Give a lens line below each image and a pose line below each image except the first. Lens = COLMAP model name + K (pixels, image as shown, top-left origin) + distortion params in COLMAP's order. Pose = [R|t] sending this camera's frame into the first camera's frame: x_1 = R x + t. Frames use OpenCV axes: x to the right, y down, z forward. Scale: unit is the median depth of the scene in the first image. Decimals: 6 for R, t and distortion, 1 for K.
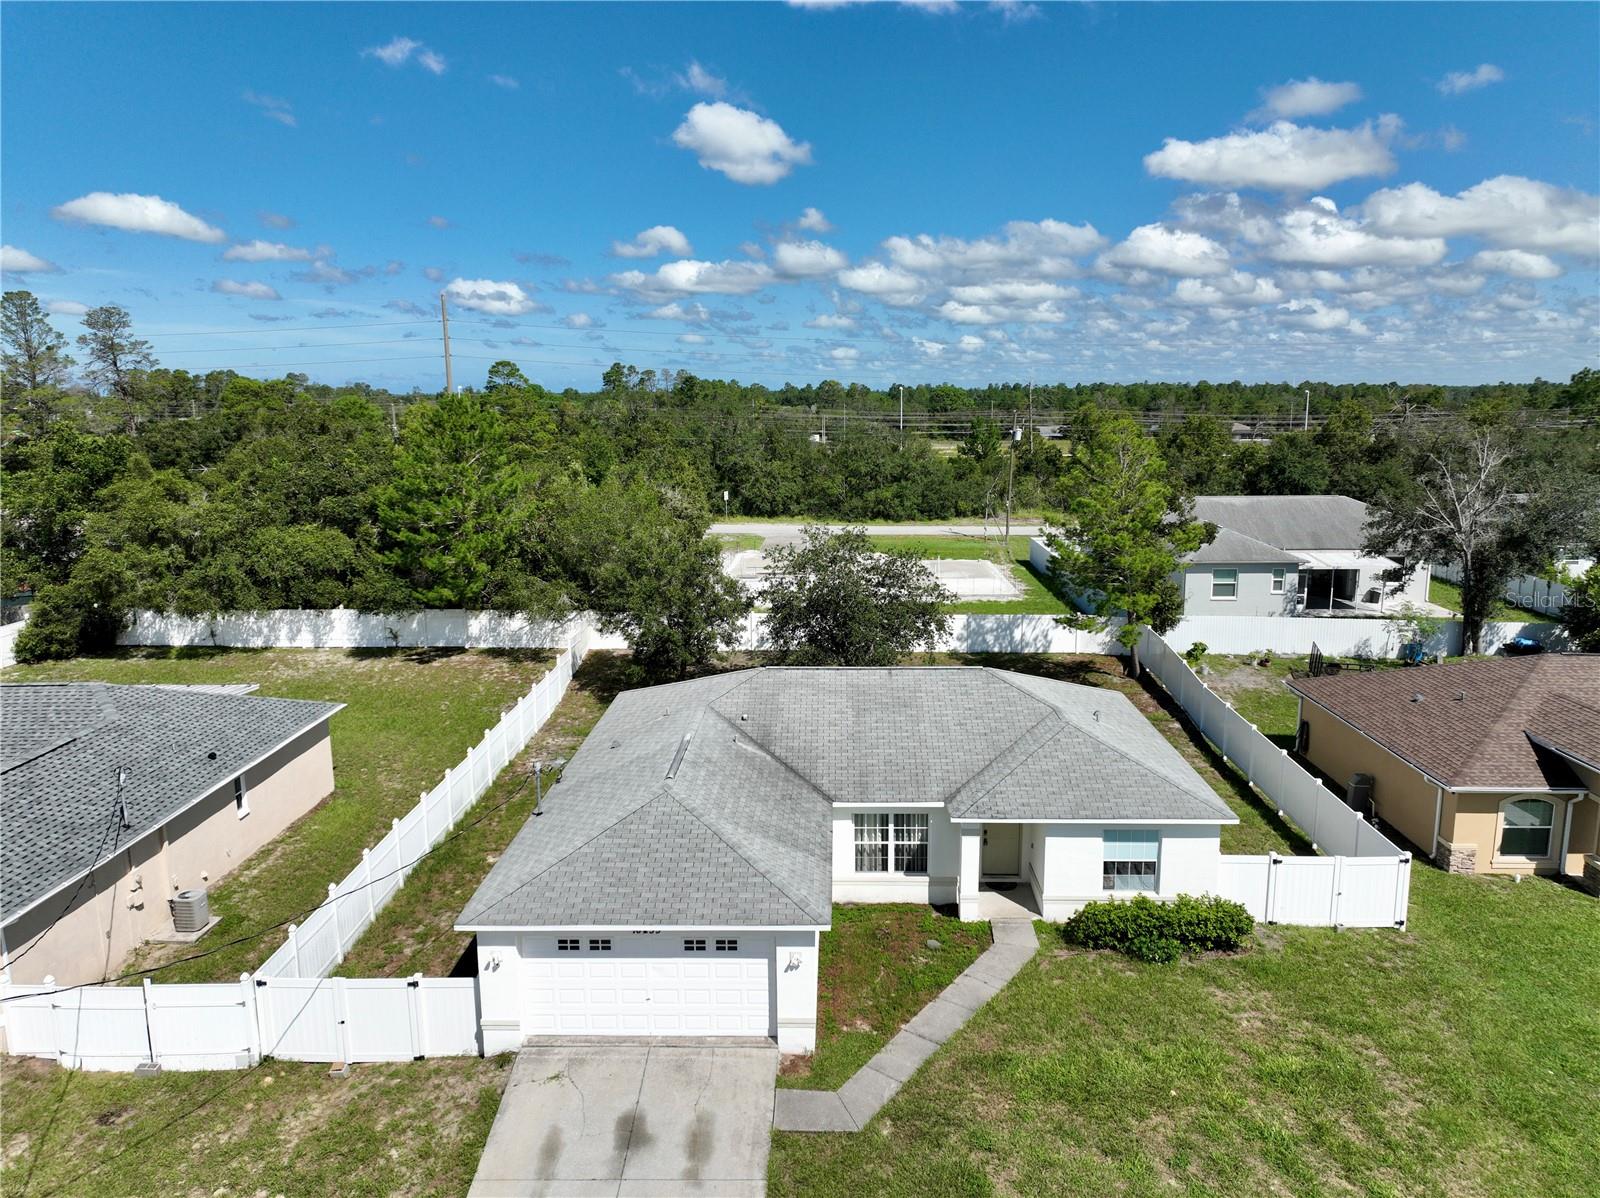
lens RADIAL K [[1125.2, 0, 806.2], [0, 1125.2, 601.3], [0, 0, 1]] dist [-0.002871, 0.021453]
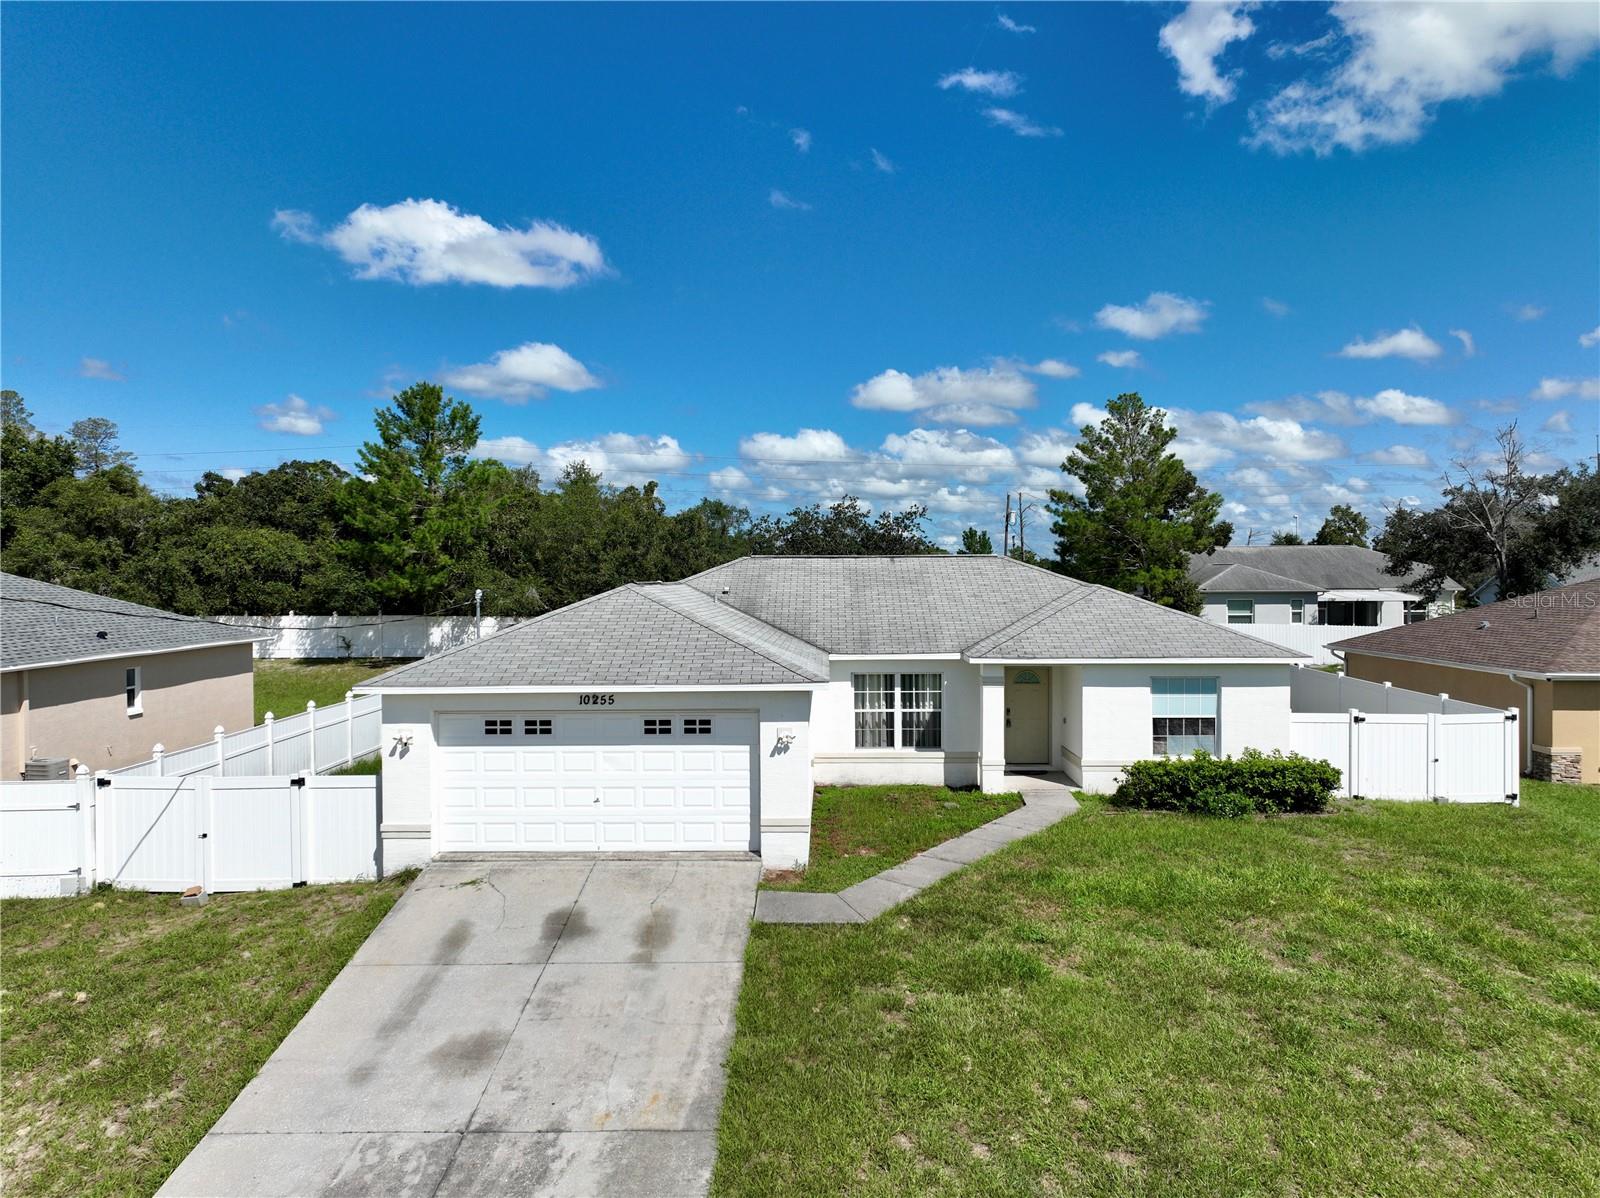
lens RADIAL K [[1125.2, 0, 806.2], [0, 1125.2, 601.3], [0, 0, 1]] dist [-0.002871, 0.021453]
pose [[0.999941, 0.003604, 0.010294, -0.002028], [-0.001860, 0.986341, -0.164704, 0.287762], [-0.010747, 0.164675, 0.986289, 0.166257]]
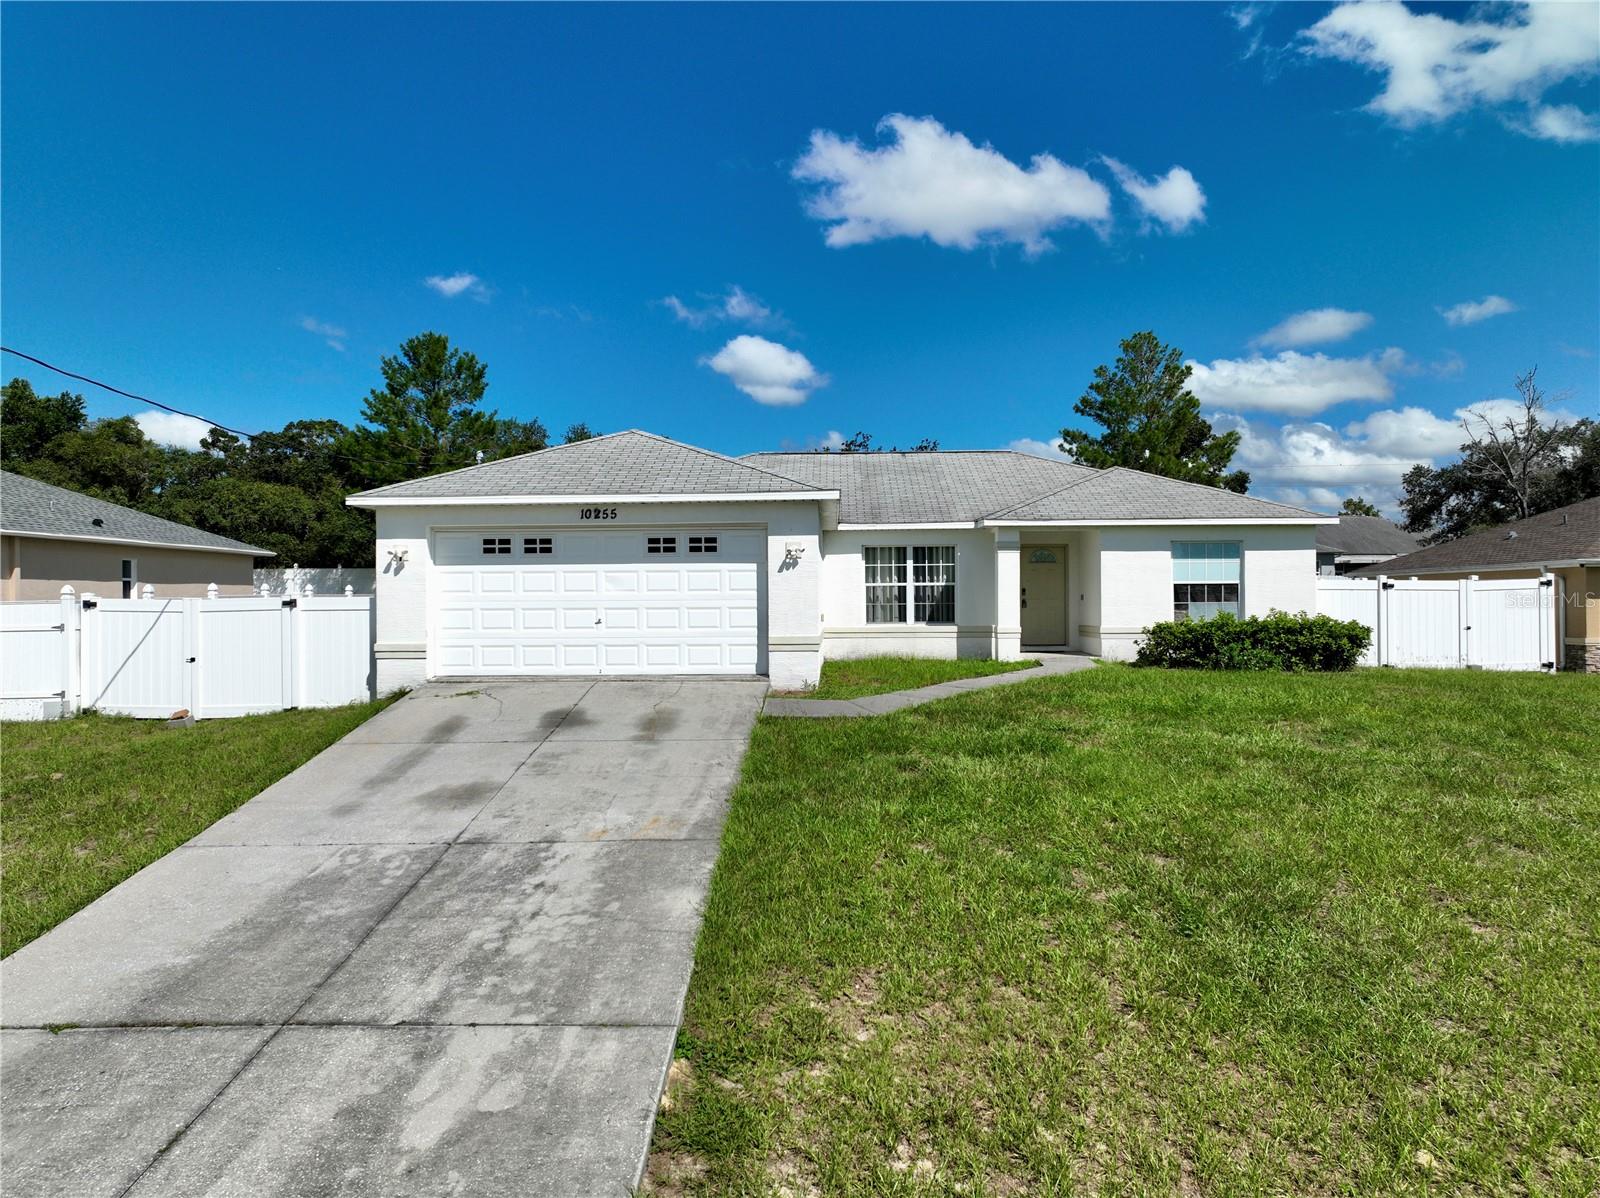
lens RADIAL K [[1125.2, 0, 806.2], [0, 1125.2, 601.3], [0, 0, 1]] dist [-0.002871, 0.021453]
pose [[0.999995, 0.002571, 0.002035, -0.001628], [-0.002141, 0.982062, -0.188549, 0.401972], [-0.002483, 0.188543, 0.982062, 0.211007]]
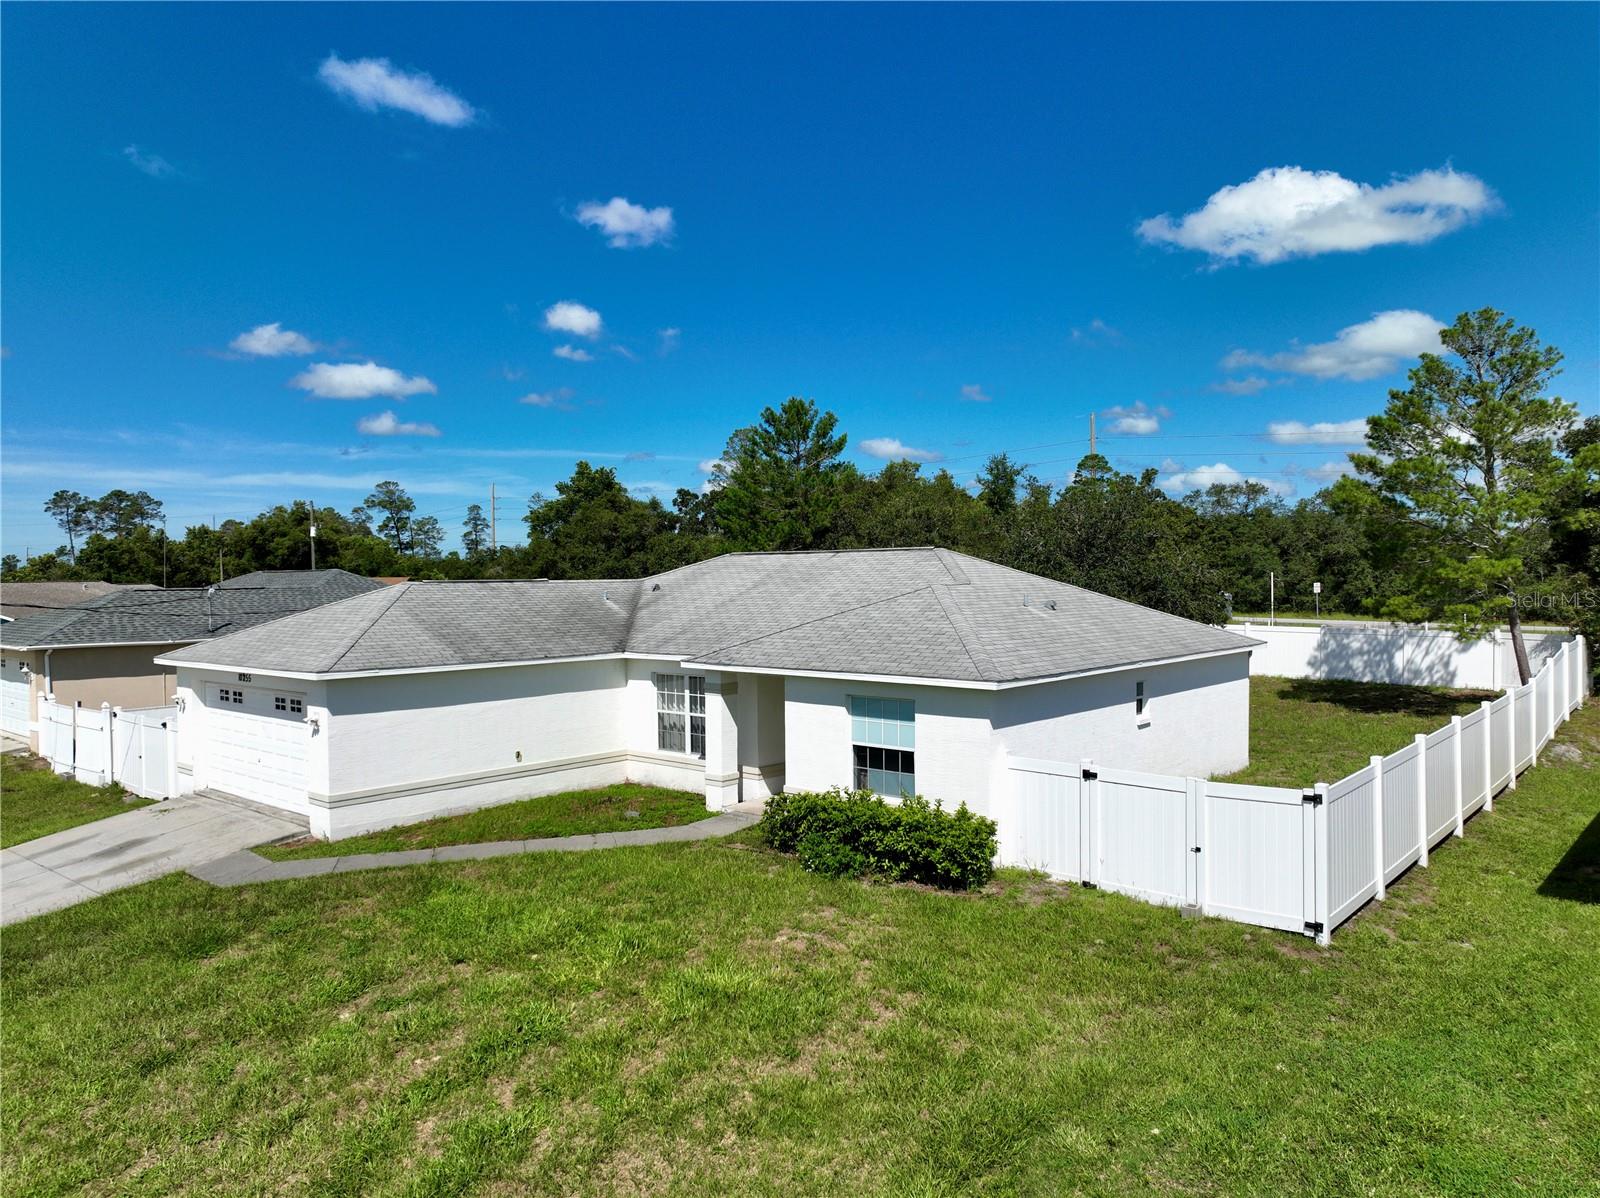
lens RADIAL K [[1125.2, 0, 806.2], [0, 1125.2, 601.3], [0, 0, 1]] dist [-0.002871, 0.021453]
pose [[0.769040, 0.015158, -0.639021, 0.689874], [-0.115667, 0.986515, -0.115801, 0.230553], [0.628649, 0.162970, 0.760422, 0.450984]]
